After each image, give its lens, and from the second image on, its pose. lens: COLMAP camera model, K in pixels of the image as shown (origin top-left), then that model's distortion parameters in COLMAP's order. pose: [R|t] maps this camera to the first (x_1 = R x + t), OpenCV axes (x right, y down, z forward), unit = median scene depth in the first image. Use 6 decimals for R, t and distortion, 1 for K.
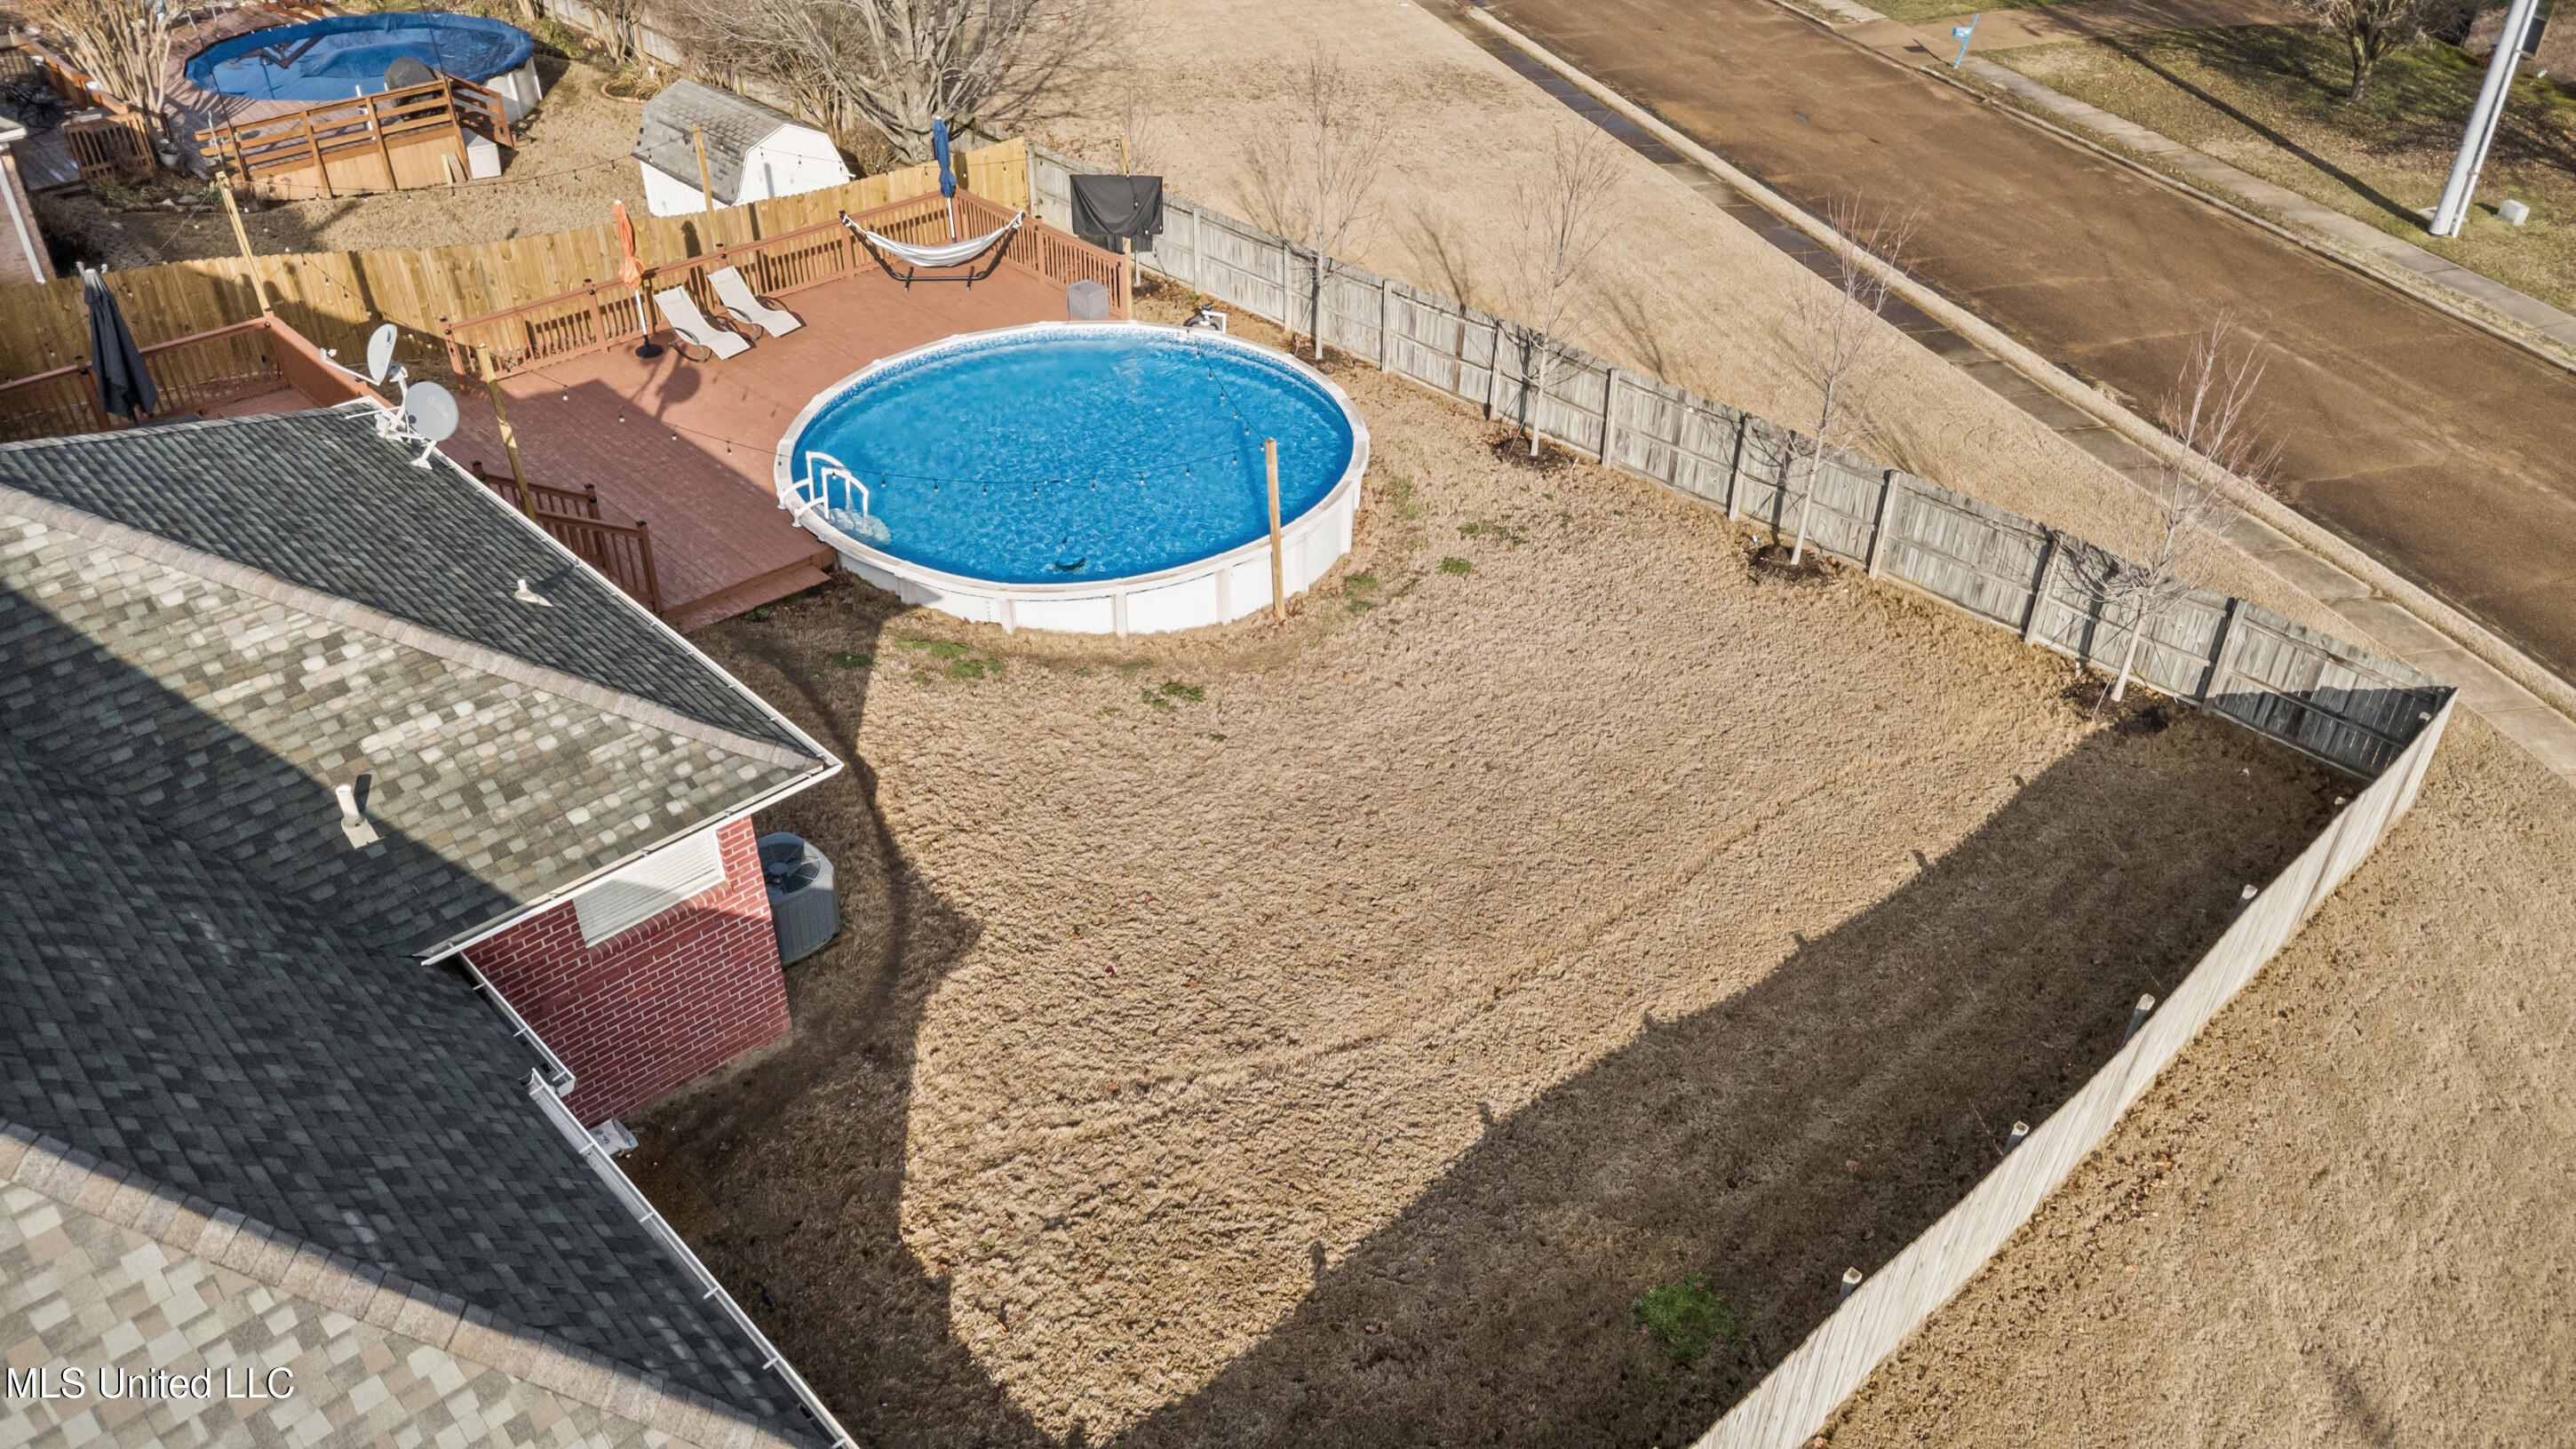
lens RADIAL K [[1816.5, 0, 1288.0], [0, 1816.5, 724.5], [0, 0, 1]] dist [0.004404, -0.000050]
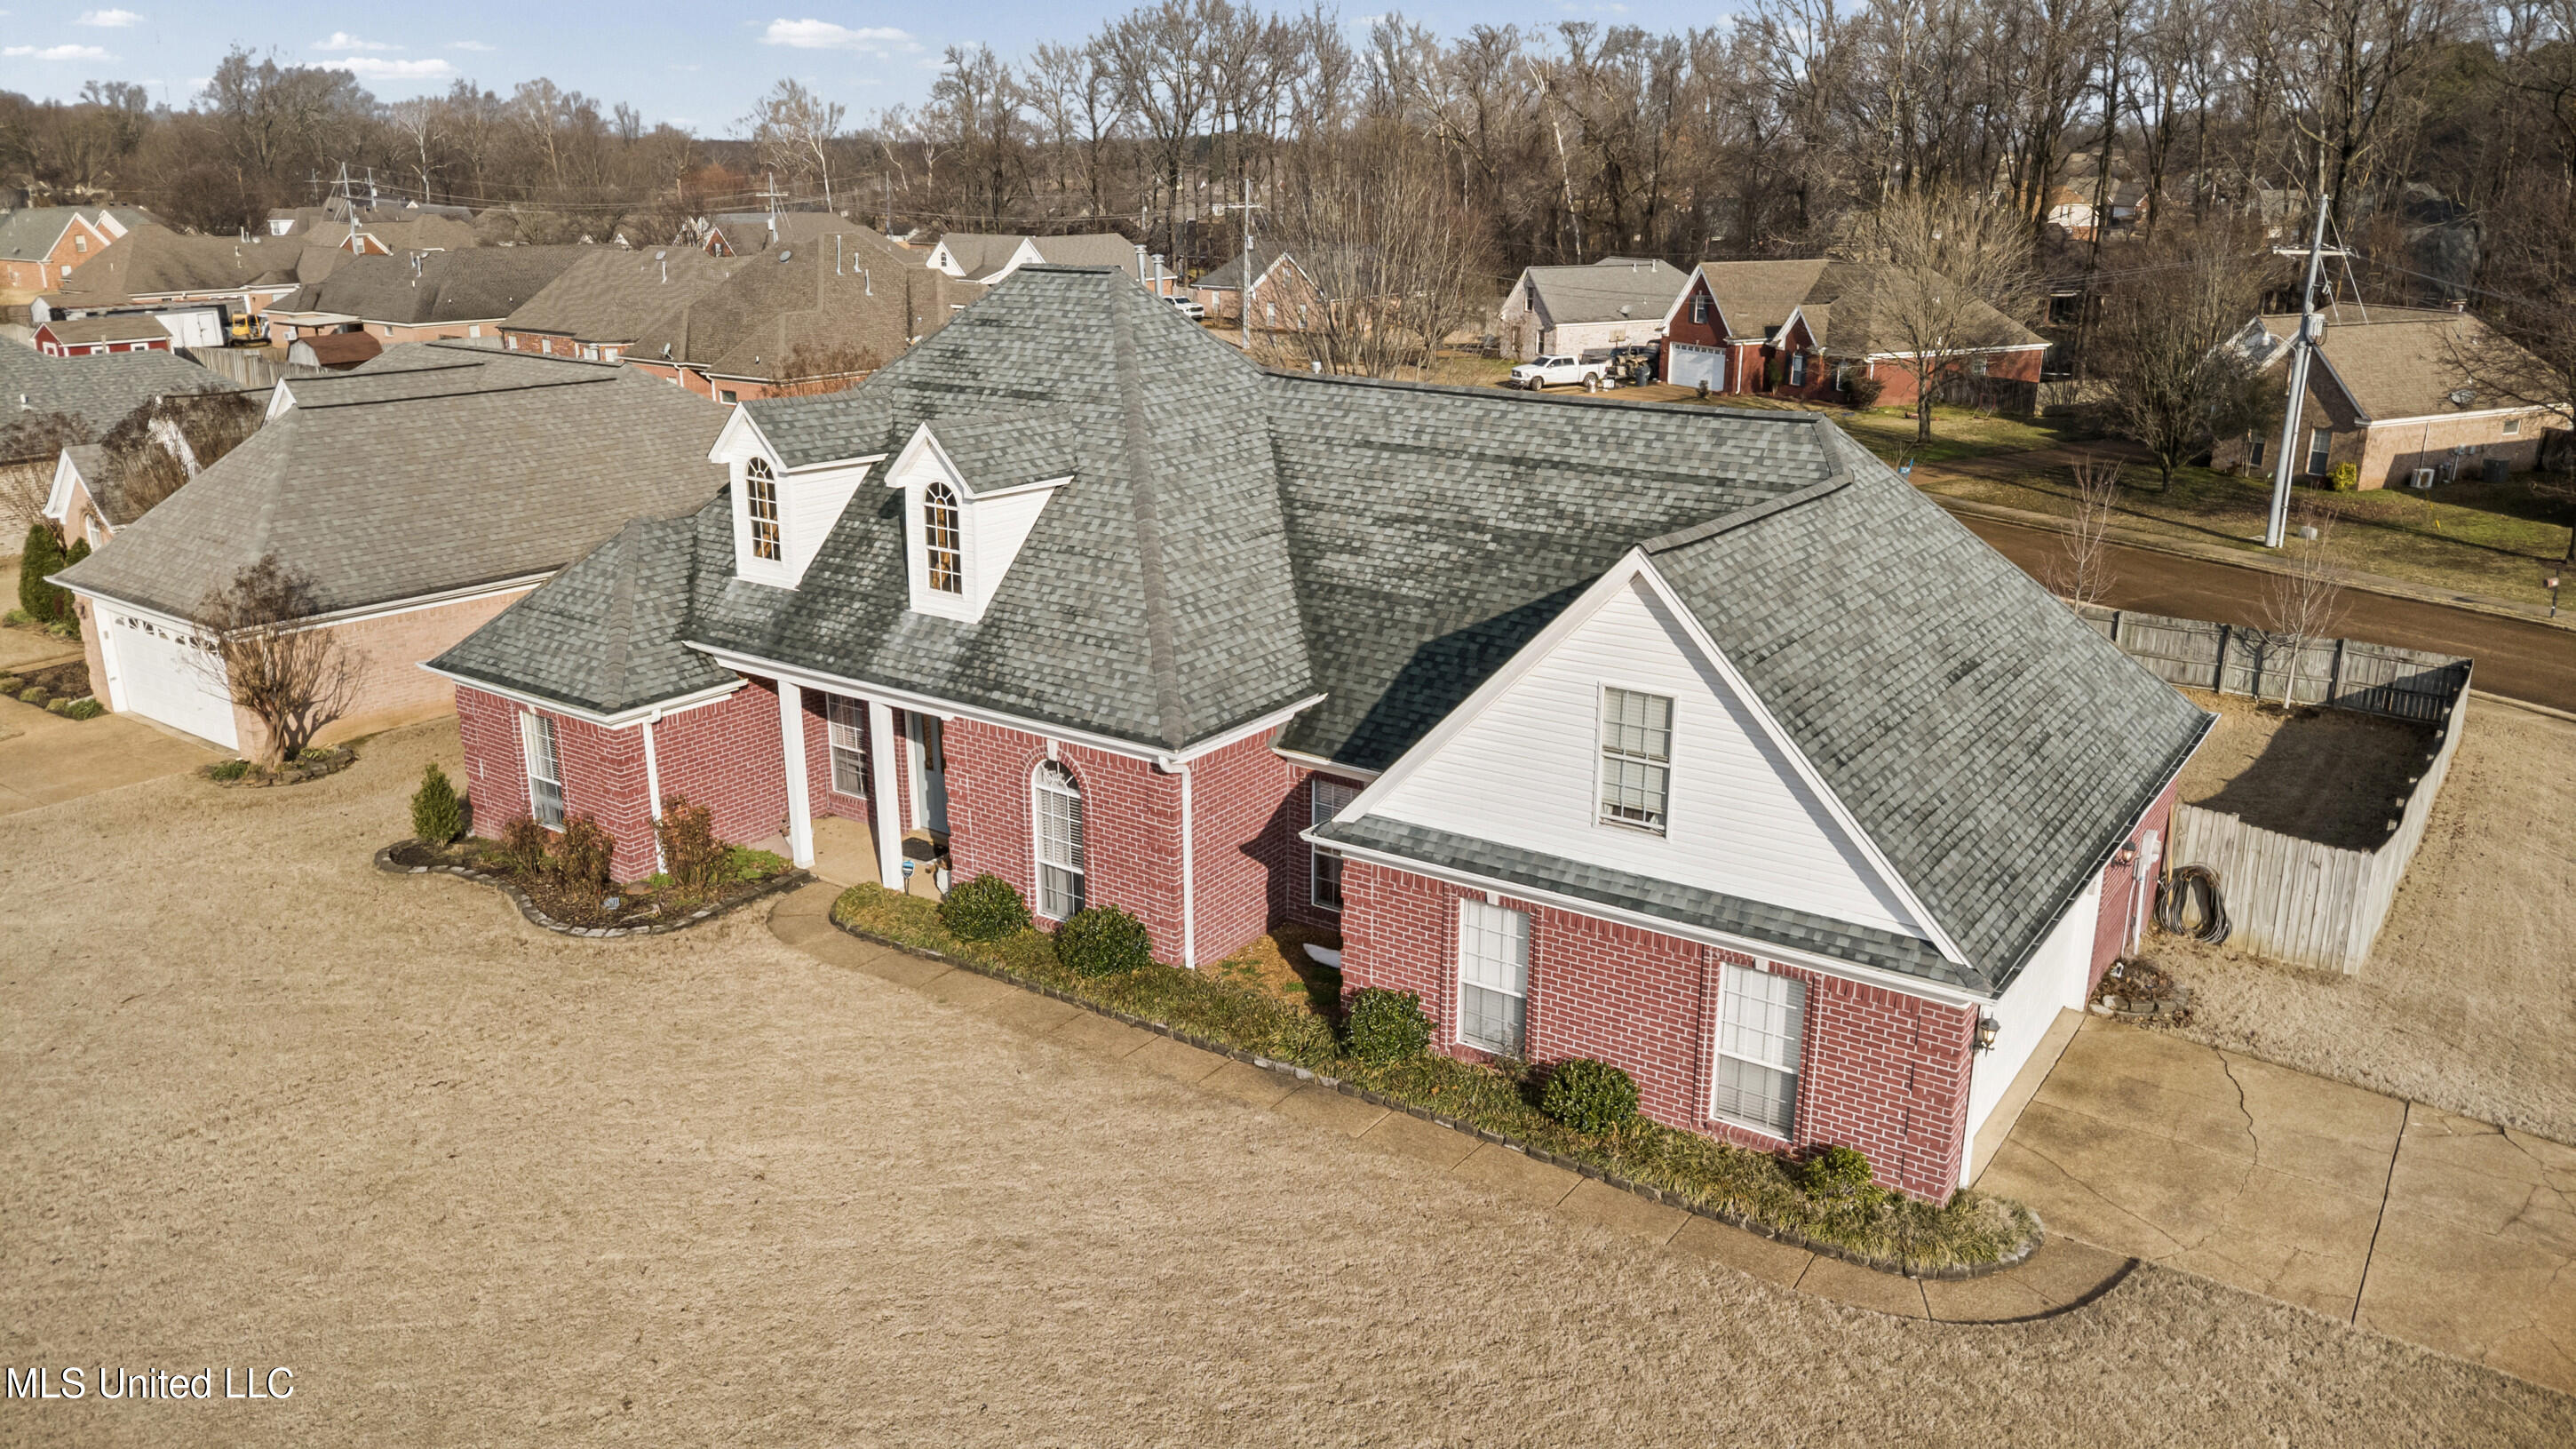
lens RADIAL K [[1816.5, 0, 1288.0], [0, 1816.5, 724.5], [0, 0, 1]] dist [0.004404, -0.000050]
pose [[0.983472, -0.057297, 0.171753, -0.814248], [0.107426, 0.948252, -0.298792, 0.427783], [-0.145745, 0.312305, 0.938735, -0.530822]]
